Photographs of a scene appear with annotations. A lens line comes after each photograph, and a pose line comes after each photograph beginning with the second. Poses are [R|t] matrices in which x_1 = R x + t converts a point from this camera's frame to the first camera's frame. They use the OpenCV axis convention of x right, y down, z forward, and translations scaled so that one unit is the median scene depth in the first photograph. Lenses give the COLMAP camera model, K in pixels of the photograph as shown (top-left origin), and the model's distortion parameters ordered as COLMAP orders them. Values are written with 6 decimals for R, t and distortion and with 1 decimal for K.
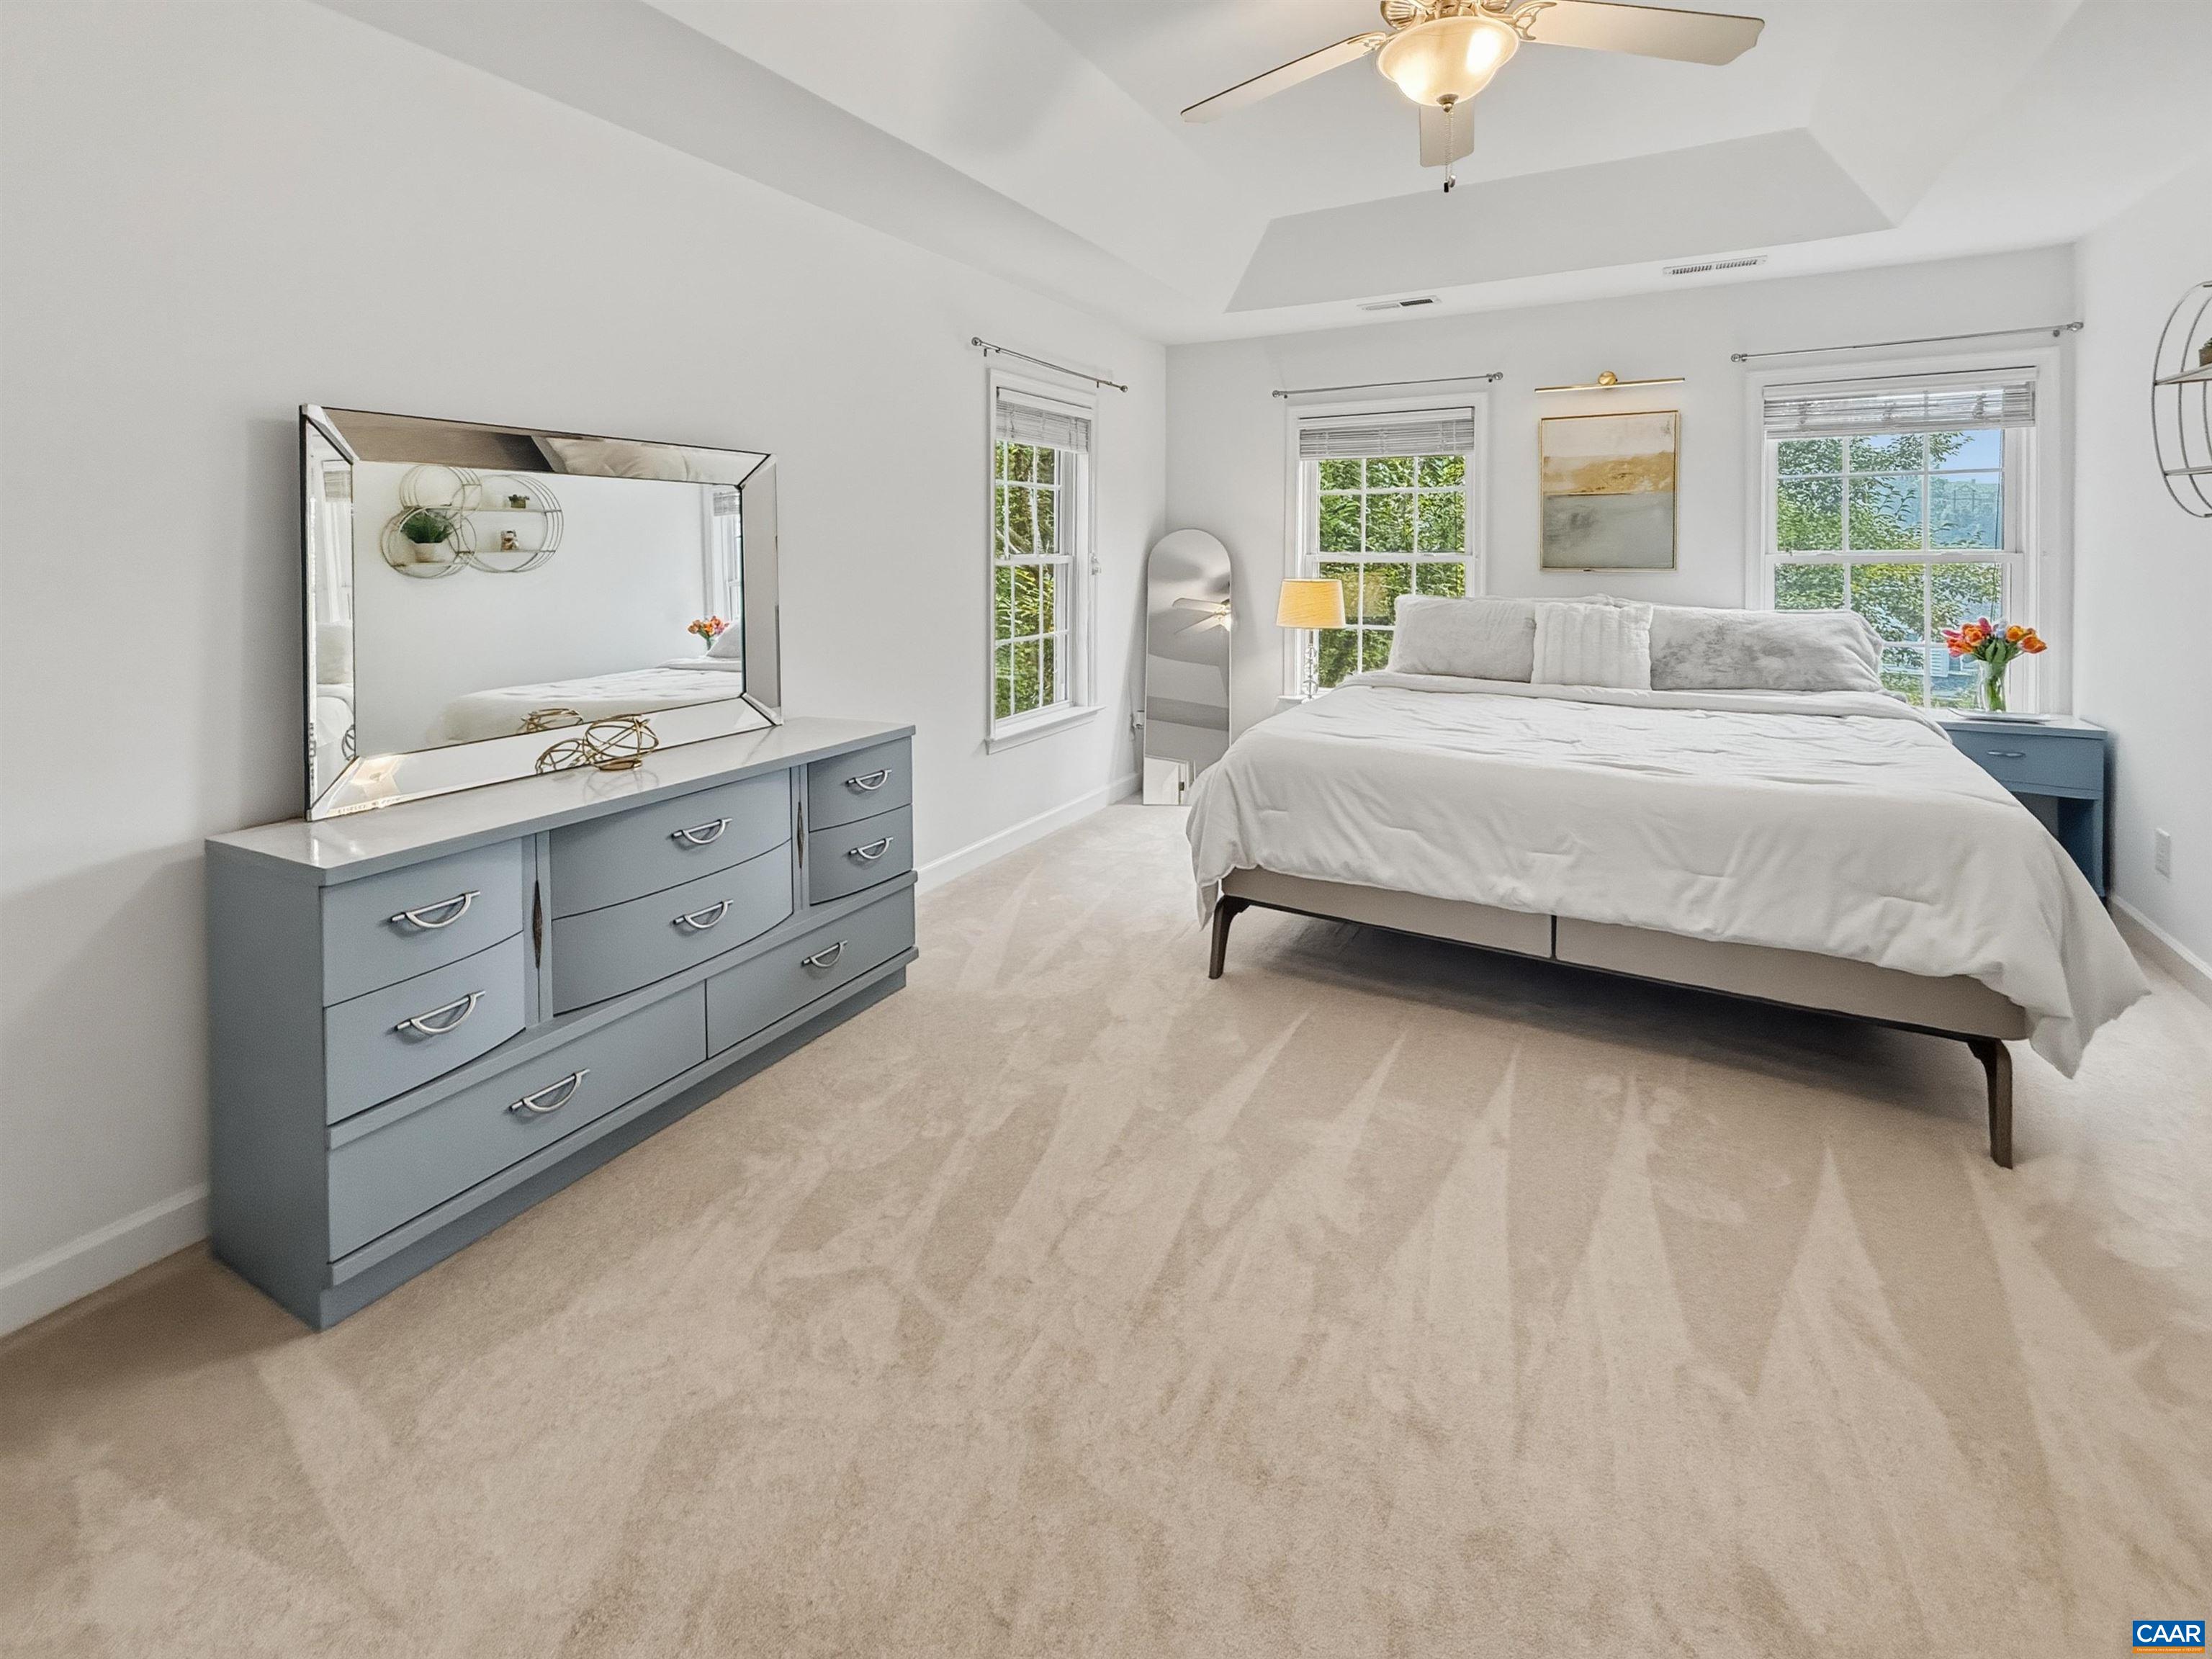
lens RADIAL K [[980.6, 0, 1150.8], [0, 980.6, 559.6], [0, 0, 1]] dist [-0.000114, 0.000710]
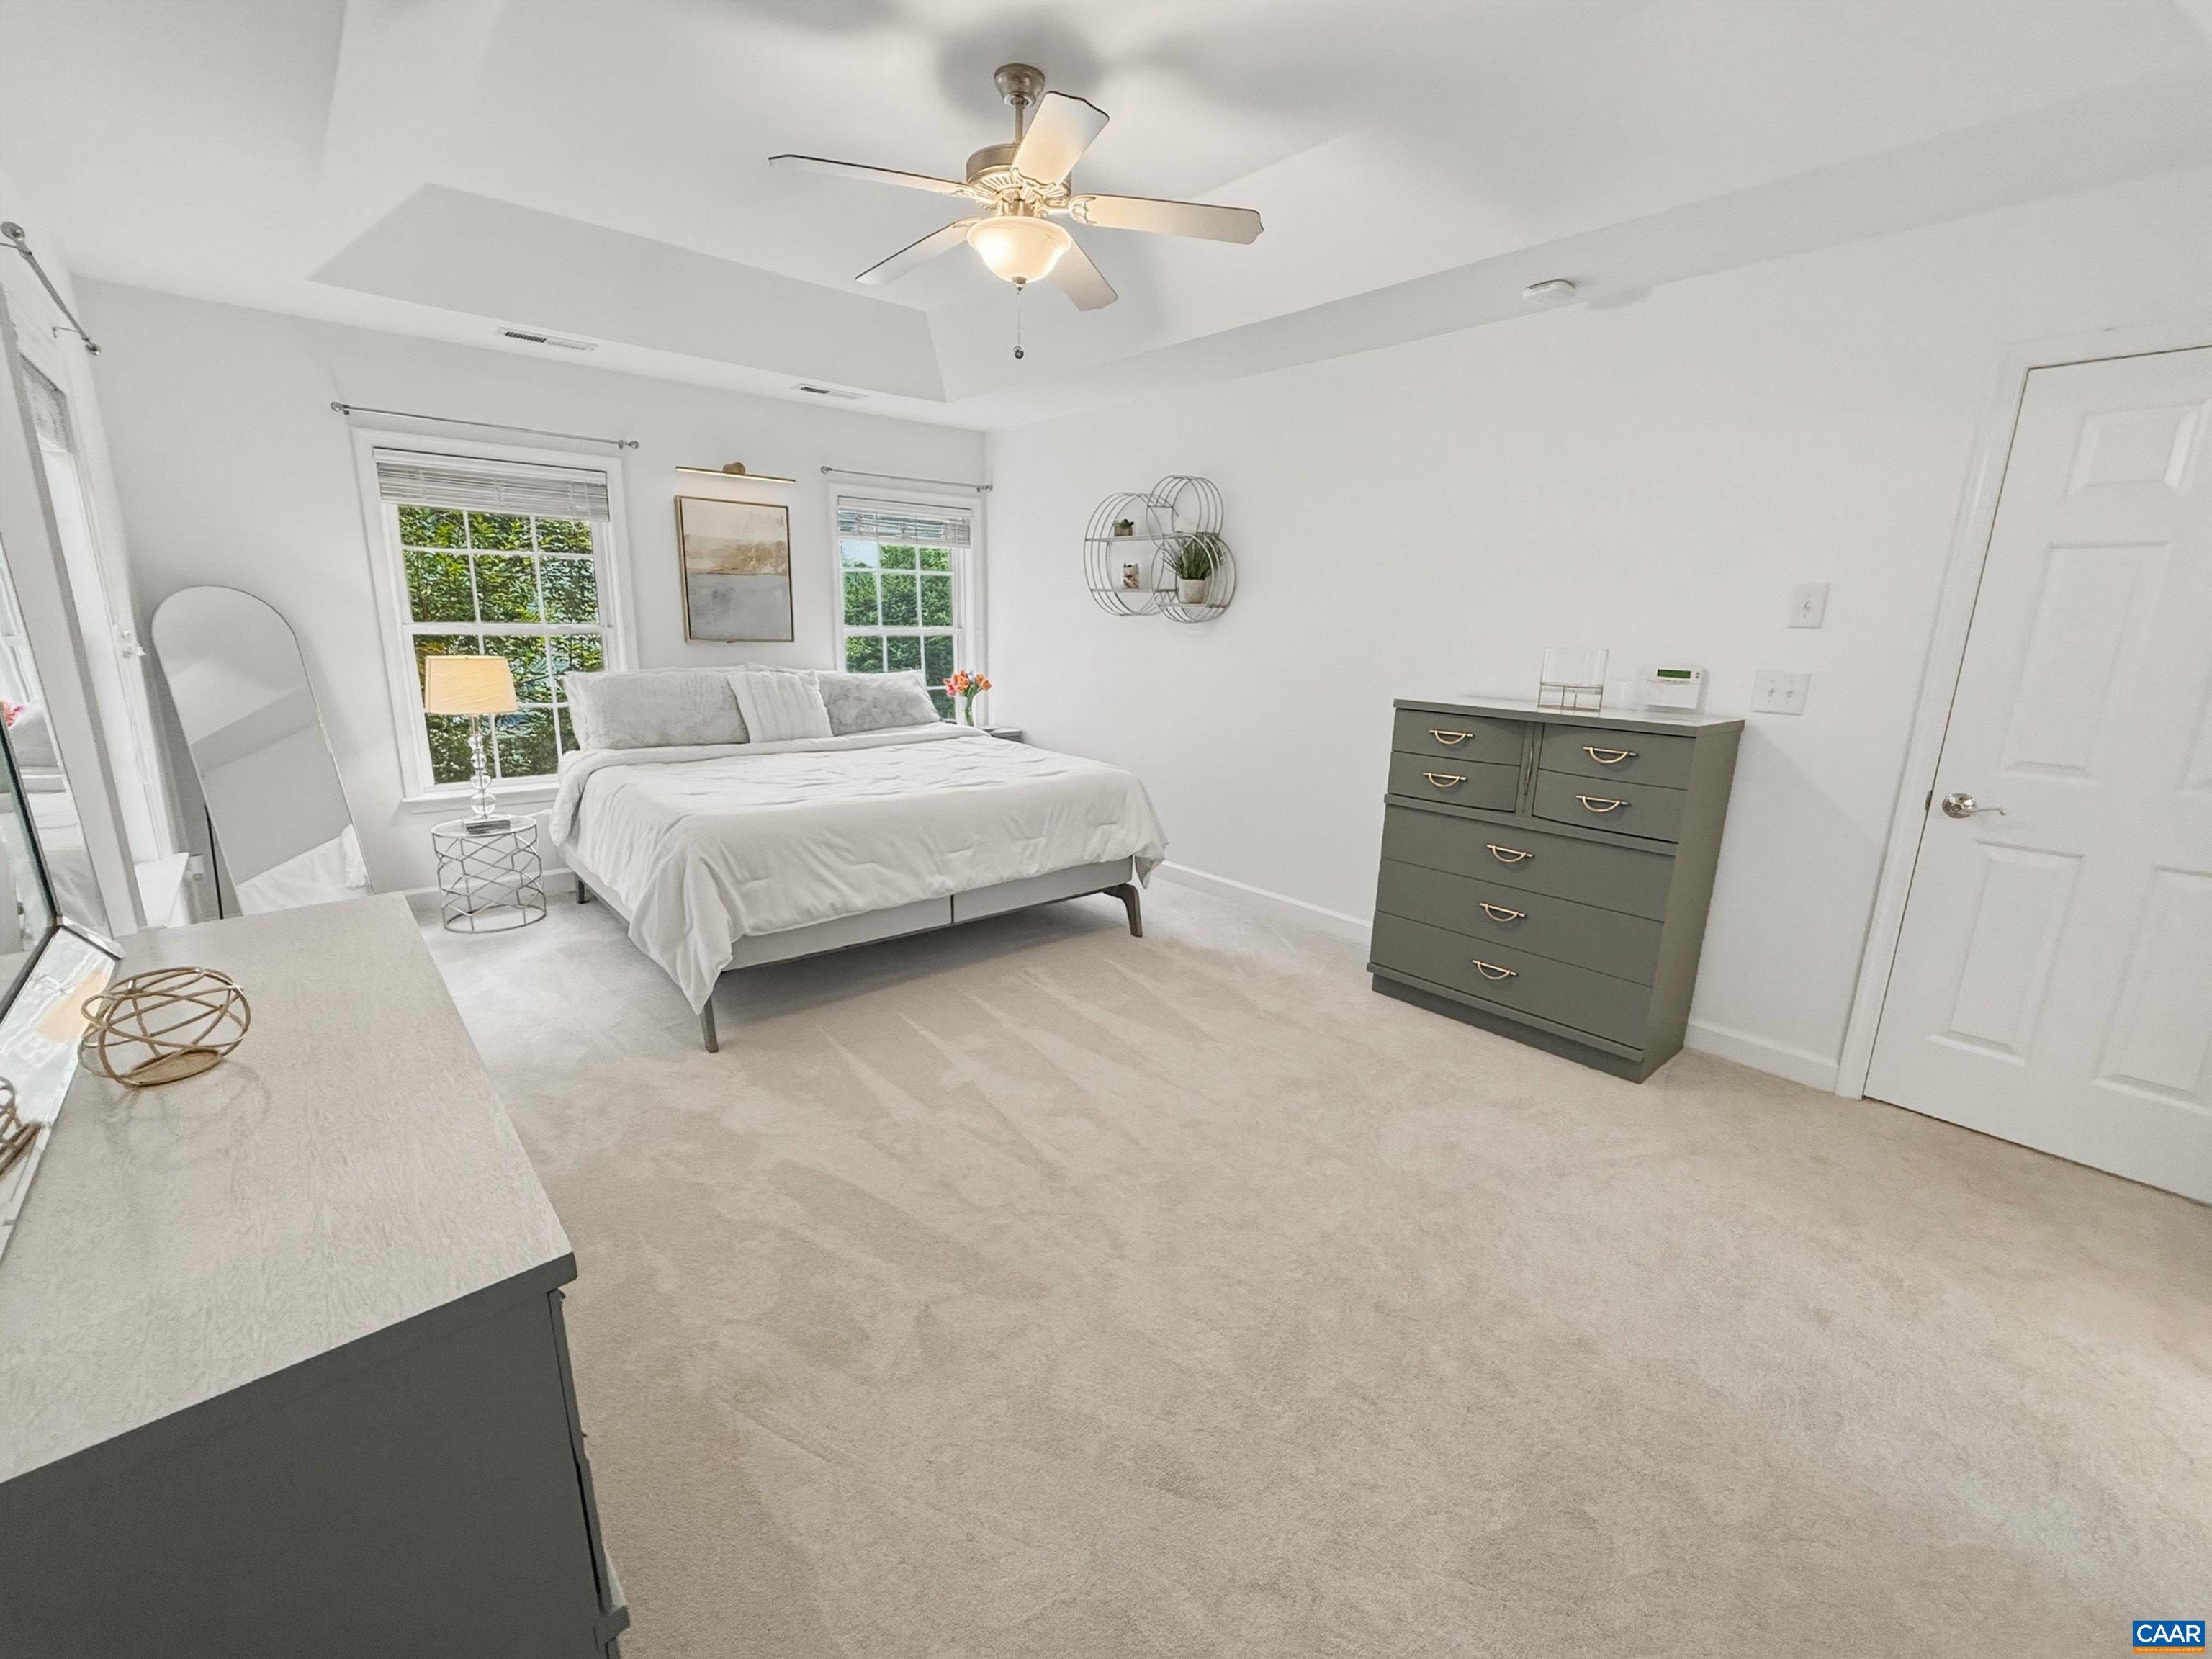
lens RADIAL K [[907.3, 0, 1106.0], [0, 907.3, 829.5], [0, 0, 1]] dist [-0.002385, -0.000294]
pose [[0.360048, -0.202070, 0.910787, -0.458017], [-0.014865, 0.974895, 0.222170, -0.019076], [-0.932815, -0.093531, 0.348005, 0.217616]]
